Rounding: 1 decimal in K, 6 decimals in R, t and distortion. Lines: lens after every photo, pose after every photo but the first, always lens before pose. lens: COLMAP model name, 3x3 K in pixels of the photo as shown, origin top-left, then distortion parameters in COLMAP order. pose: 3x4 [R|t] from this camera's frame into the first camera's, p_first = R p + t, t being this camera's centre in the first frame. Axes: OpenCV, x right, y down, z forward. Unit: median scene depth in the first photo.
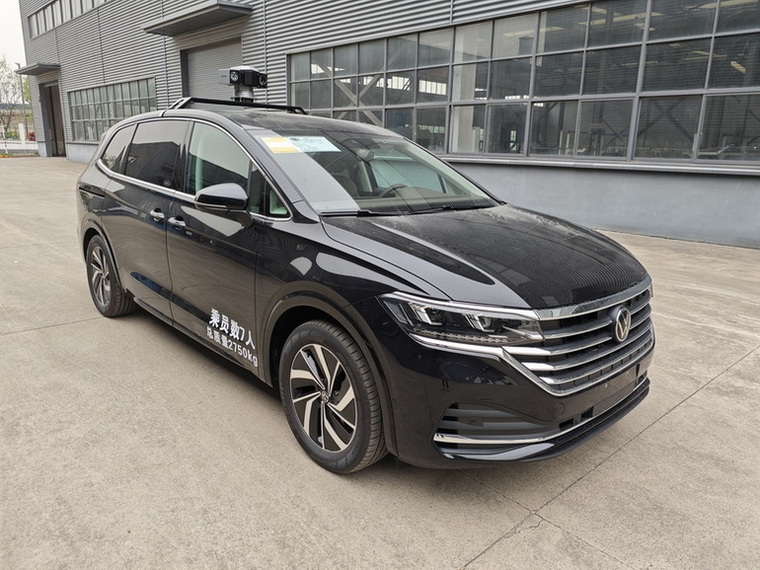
lens RADIAL K [[543.0, 0, 377.8], [0, 543.0, 289.9], [0, 0, 1]] dist [0.007396, -0.015326]
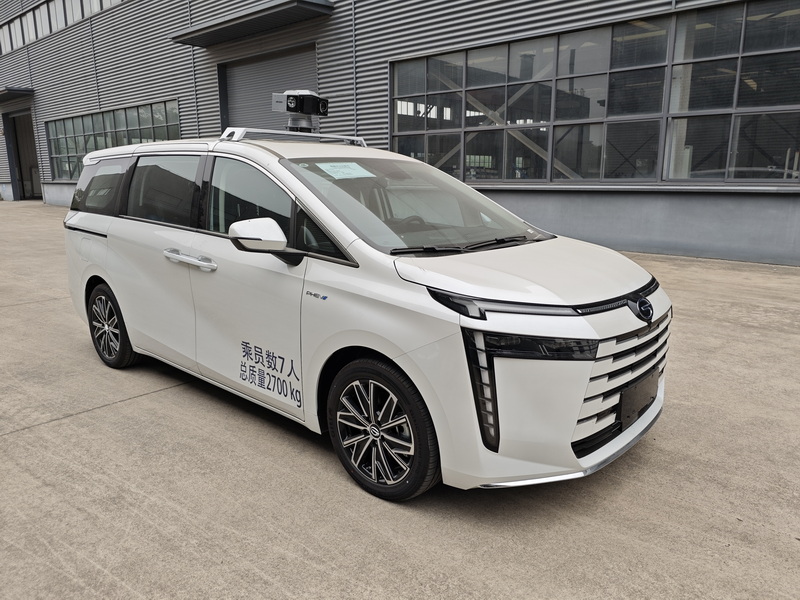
lens RADIAL K [[571.6, 0, 414.8], [0, 571.6, 296.3], [0, 0, 1]] dist [0.007396, -0.015326]
pose [[0.993364, -0.049823, 0.103662, -0.124582], [0.055175, 0.997253, -0.049417, -0.029449], [-0.100916, 0.054809, 0.993384, 0.105798]]
